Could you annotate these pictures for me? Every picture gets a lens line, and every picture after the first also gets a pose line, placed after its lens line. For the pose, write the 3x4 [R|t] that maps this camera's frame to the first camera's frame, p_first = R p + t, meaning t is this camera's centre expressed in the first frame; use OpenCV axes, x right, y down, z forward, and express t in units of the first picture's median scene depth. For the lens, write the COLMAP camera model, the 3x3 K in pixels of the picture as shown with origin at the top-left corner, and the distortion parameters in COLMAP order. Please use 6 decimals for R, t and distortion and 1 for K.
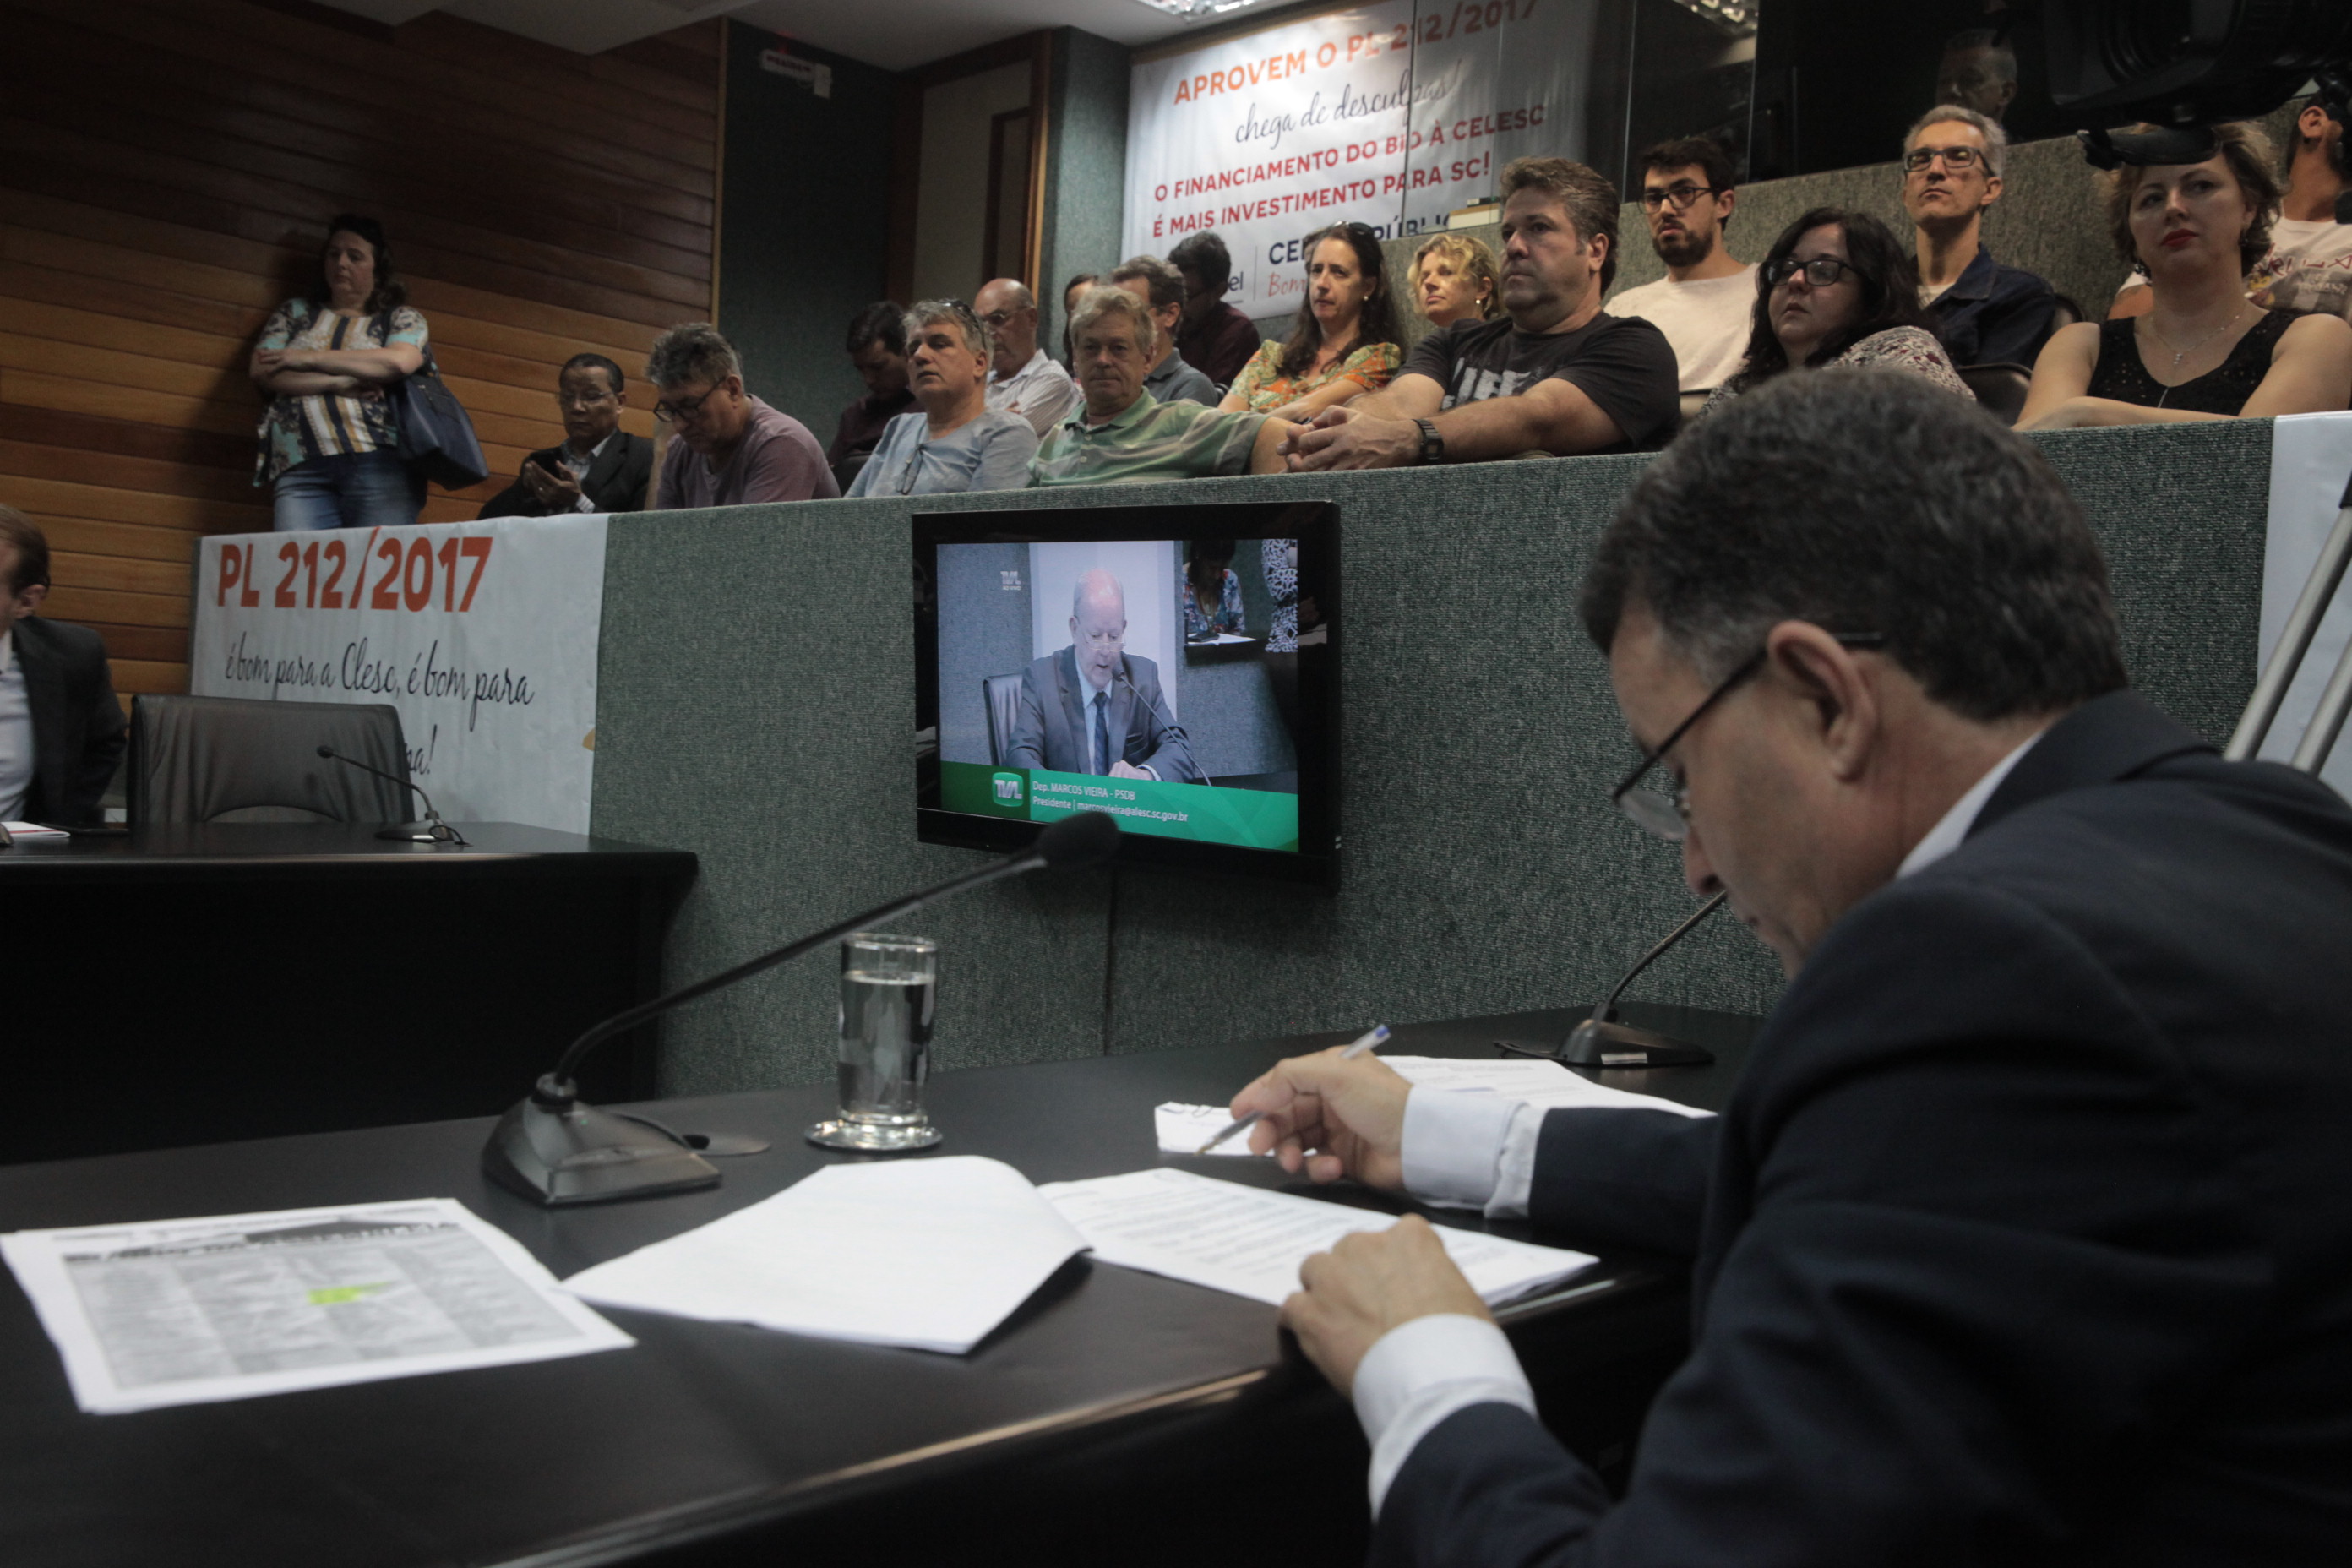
lens RADIAL K [[2092.3, 0, 1176.0], [0, 2092.3, 784.0], [0, 0, 1]] dist [-0.018691, 0.001064]
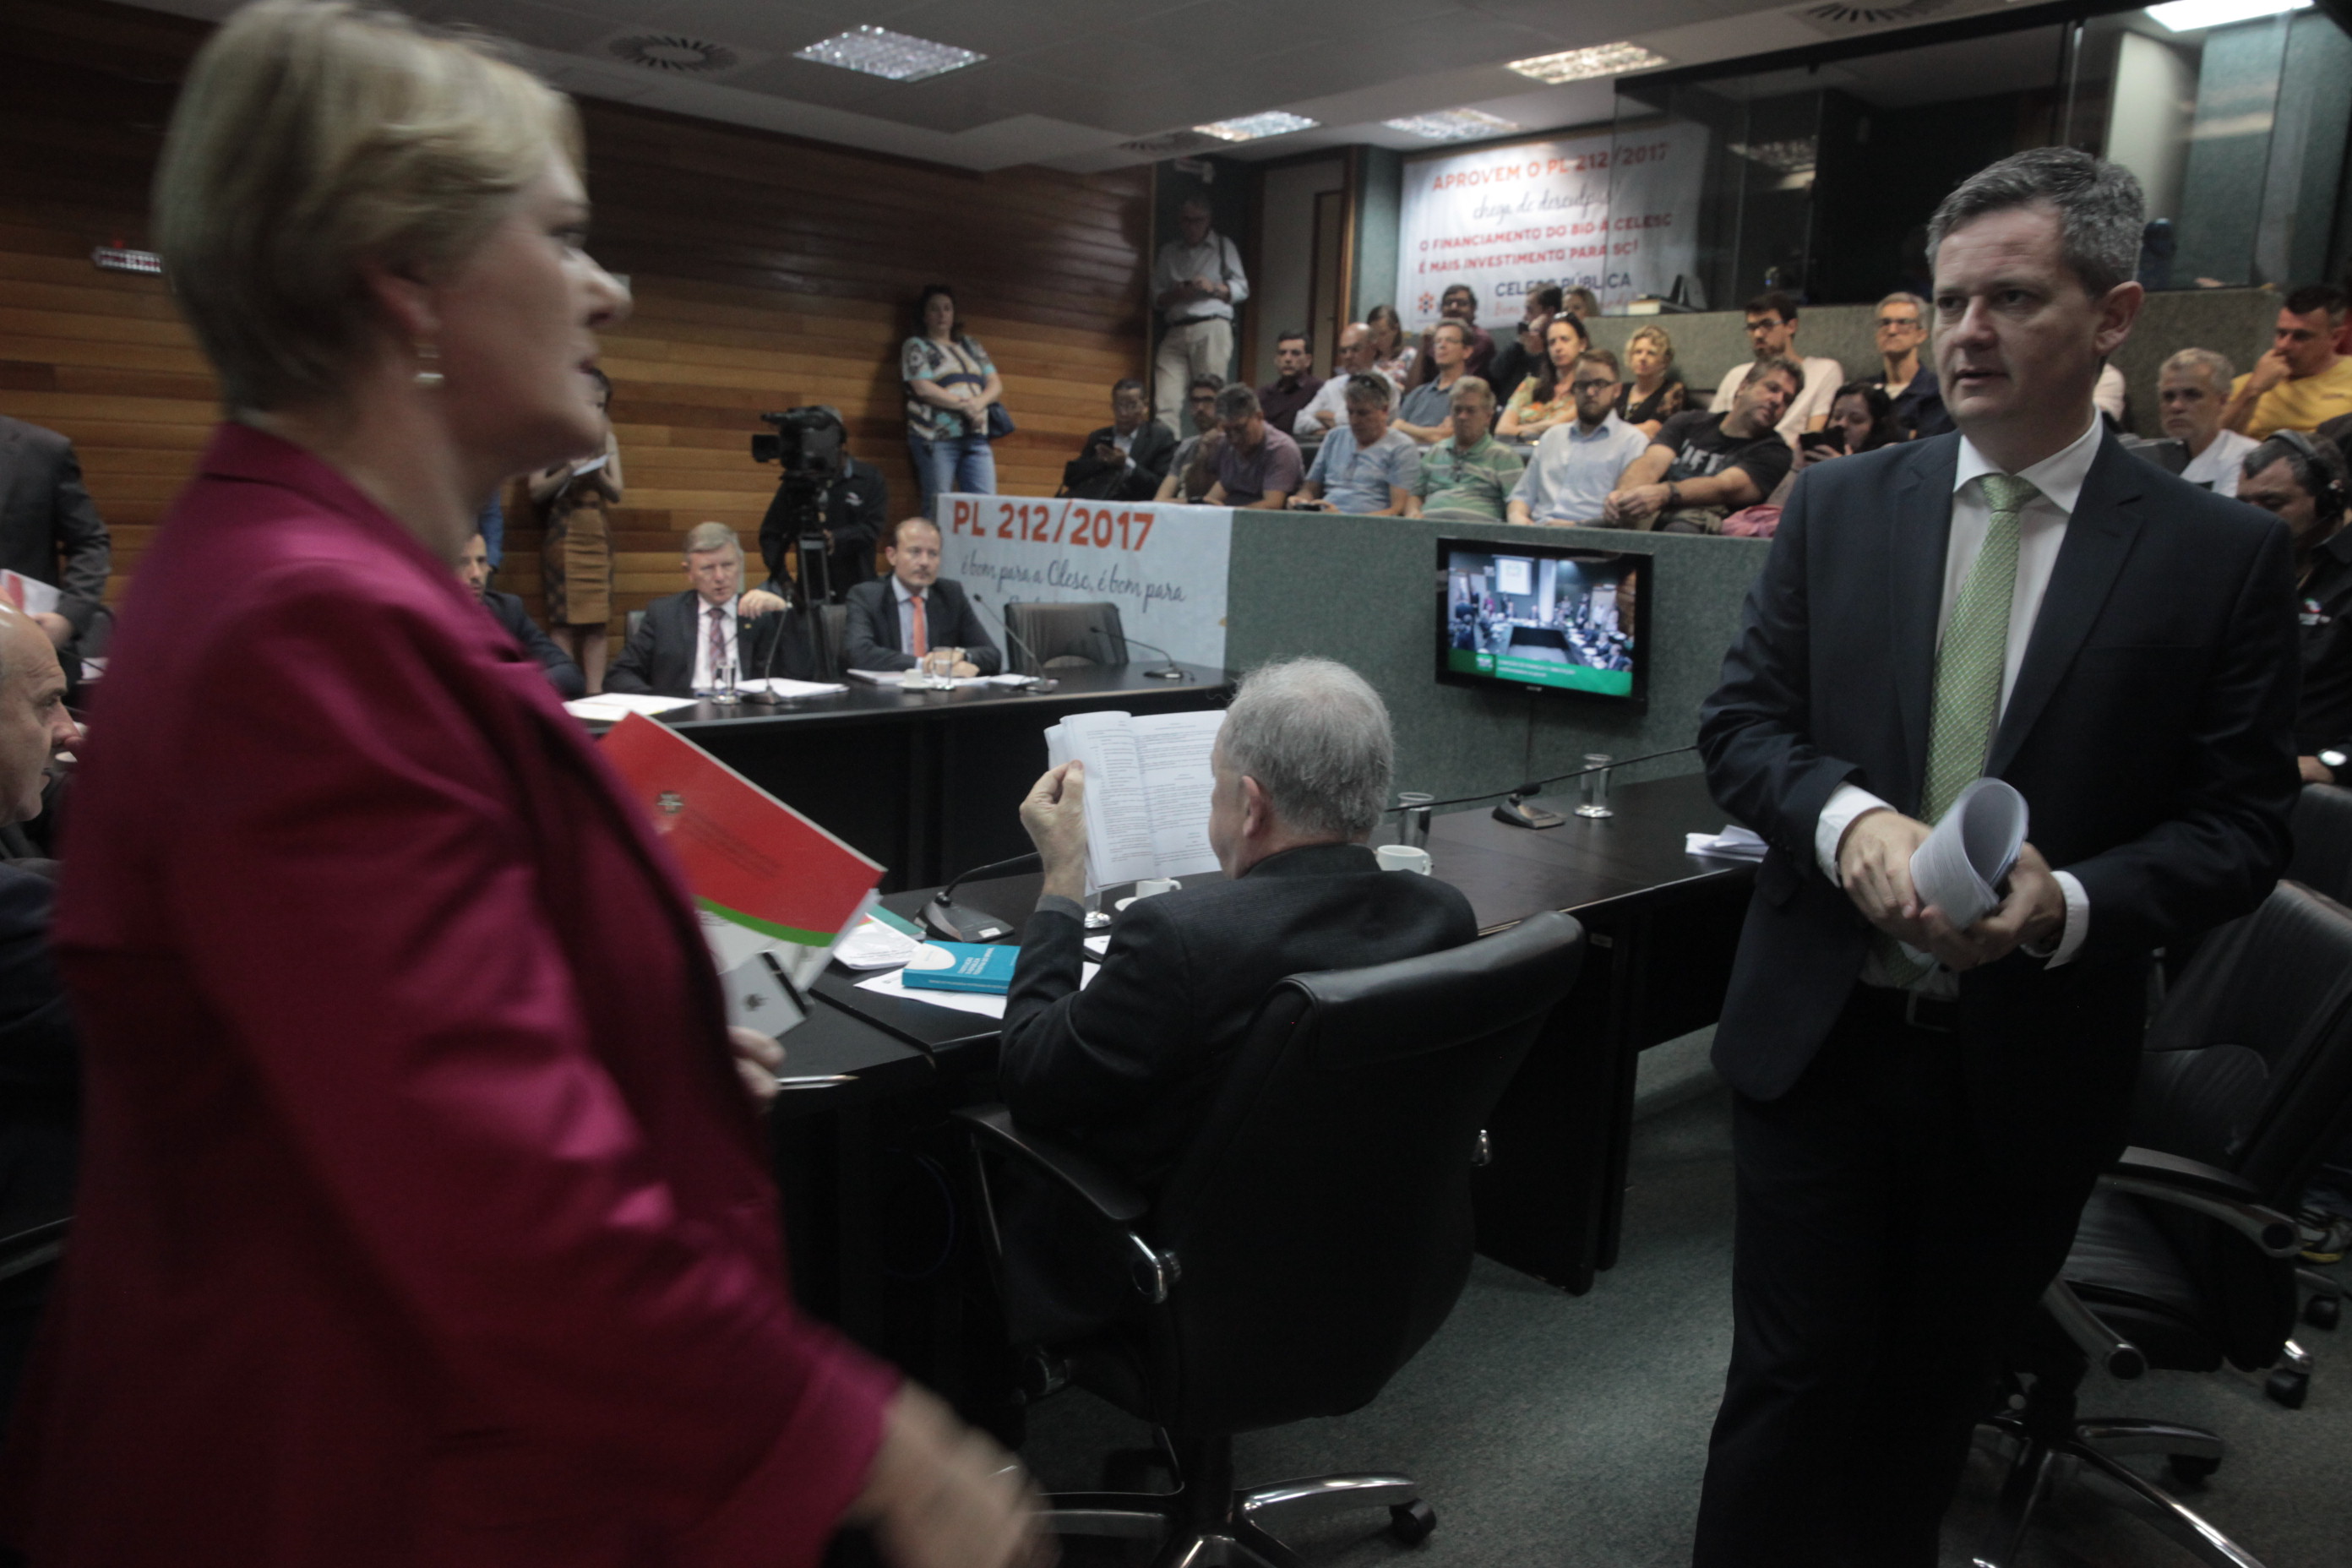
lens RADIAL K [[1615.0, 0, 1174.0], [0, 1615.0, 792.0], [0, 0, 1]] dist [-0.110597, 0.087725]
pose [[0.997885, -0.003336, -0.064917, -0.228502], [0.013148, 0.988398, 0.151318, -0.095582], [0.063659, -0.151851, 0.986351, -0.571861]]
